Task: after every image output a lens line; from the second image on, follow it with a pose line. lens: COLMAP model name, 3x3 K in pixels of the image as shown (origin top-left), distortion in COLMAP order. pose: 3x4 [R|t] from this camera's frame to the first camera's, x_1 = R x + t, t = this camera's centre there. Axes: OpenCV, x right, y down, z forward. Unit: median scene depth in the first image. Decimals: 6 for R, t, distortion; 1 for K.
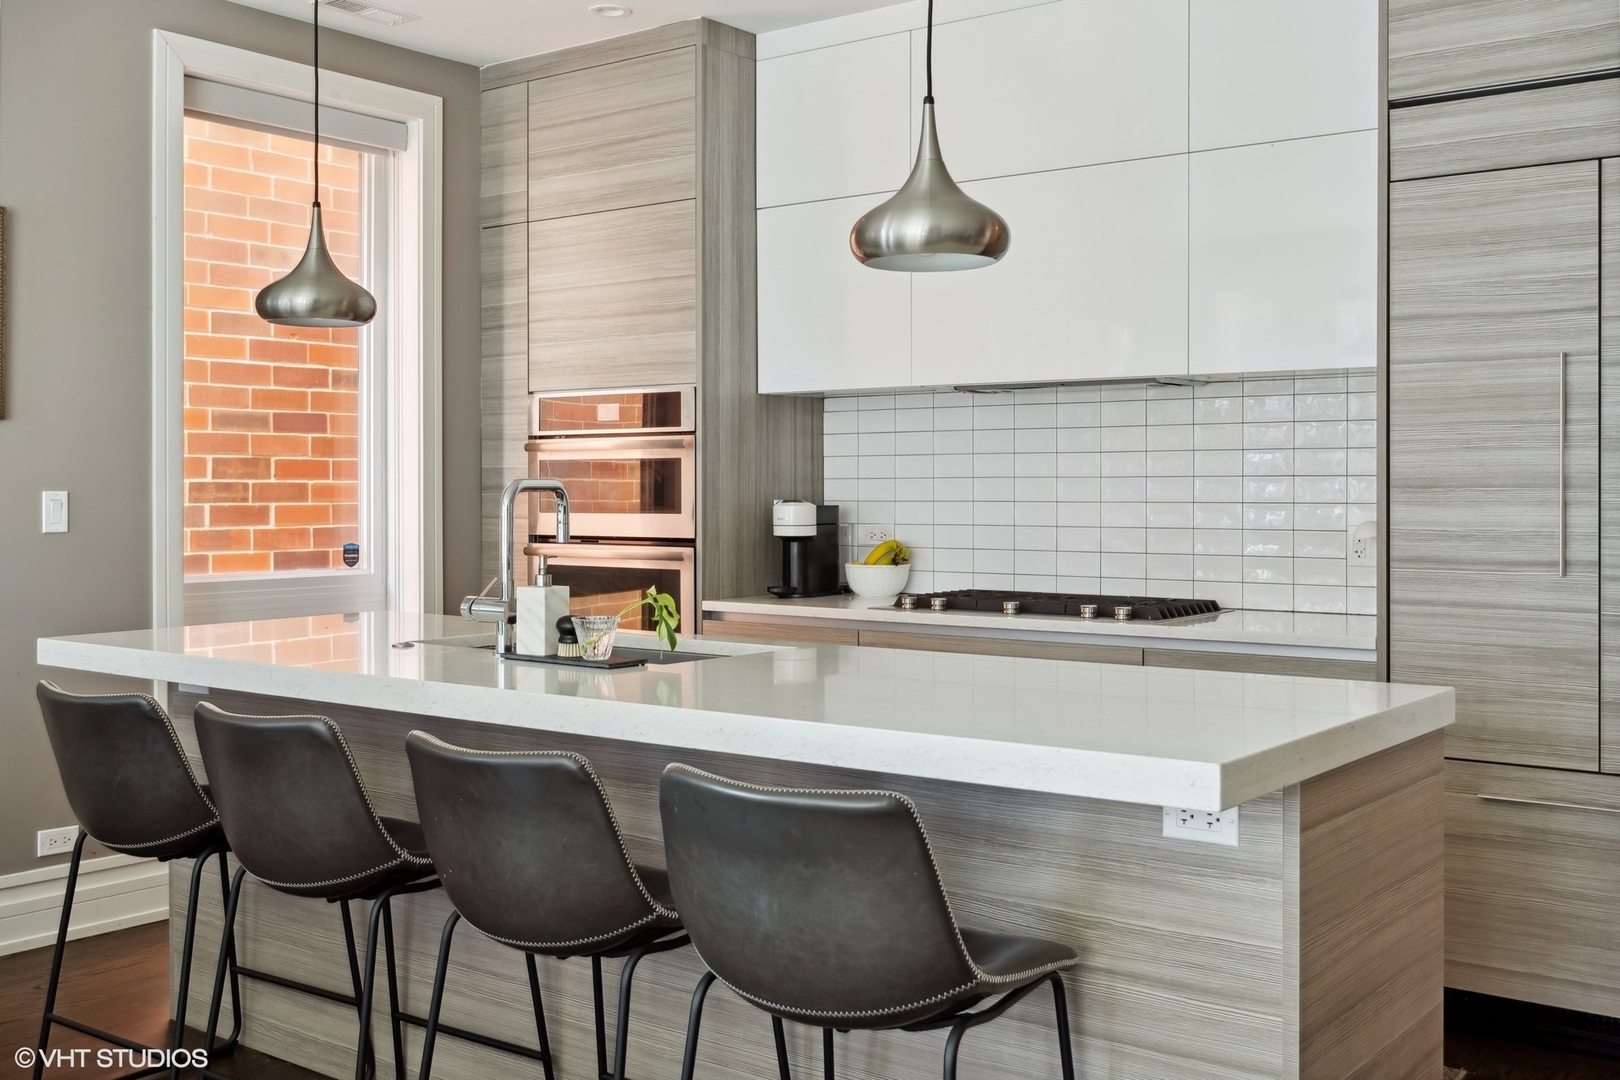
lens RADIAL K [[1666.1, 0, 810.1], [0, 1666.1, 534.9], [0, 0, 1]] dist [0.007352, 0.000000]
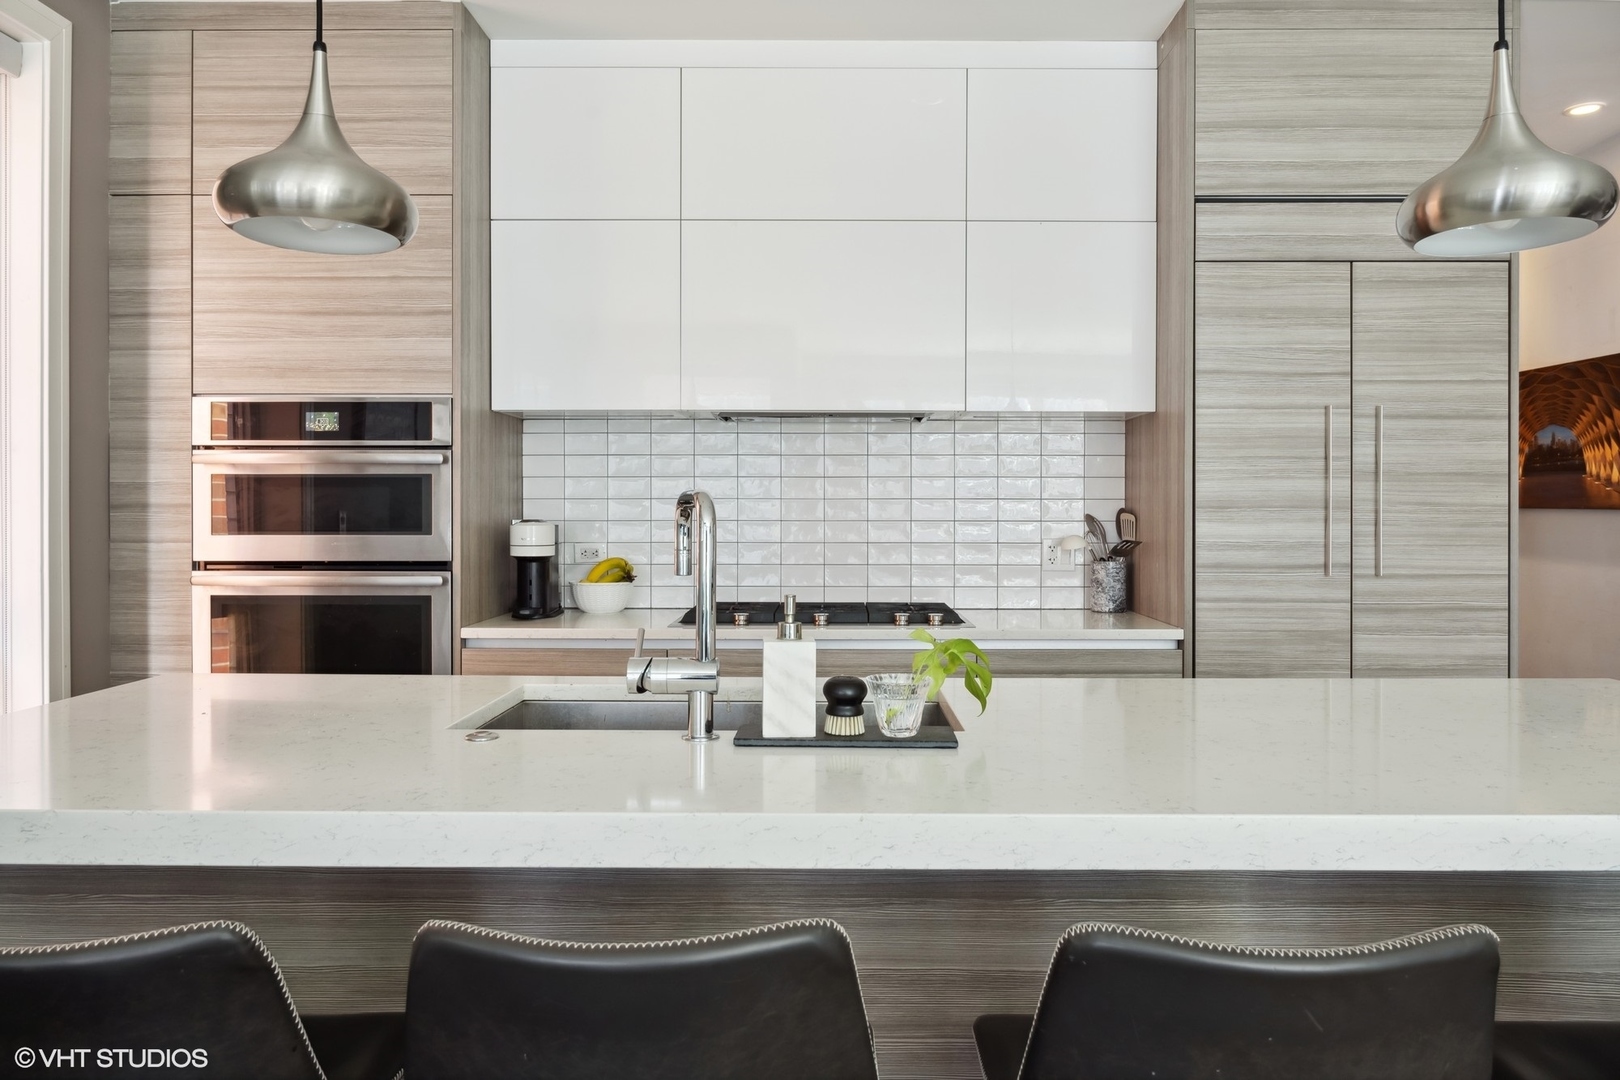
lens RADIAL K [[1099.9, 0, 818.2], [0, 1099.9, 531.5], [0, 0, 1]] dist [0.001520, -0.000829]
pose [[0.796668, -0.008579, 0.604357, -0.276907], [0.015119, 0.999869, -0.005738, -0.007840], [-0.604228, 0.013708, 0.796693, 0.389134]]
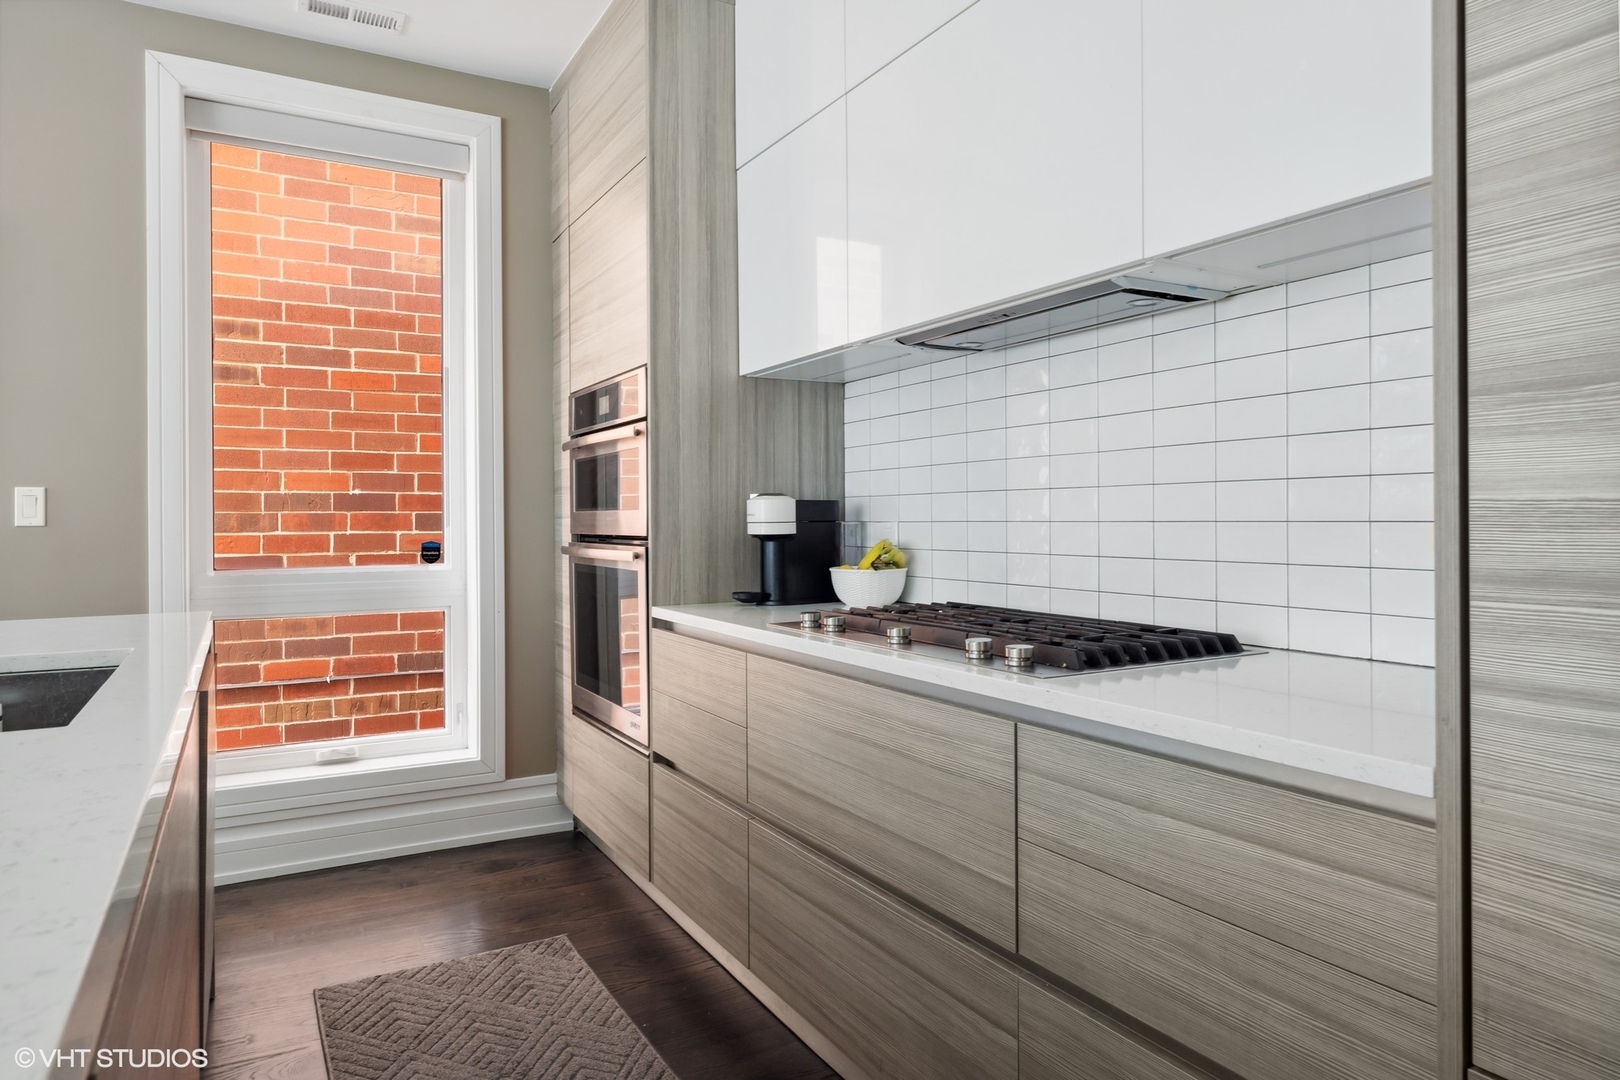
lens RADIAL K [[993.6, 0, 814.2], [0, 993.6, 535.8], [0, 0, 1]] dist [-0.007665, -0.004174]
pose [[0.920069, 0.002817, -0.391747, 0.222877], [-0.006940, 0.999934, -0.009108, 0.006100], [0.391695, 0.011099, 0.920028, 0.543545]]
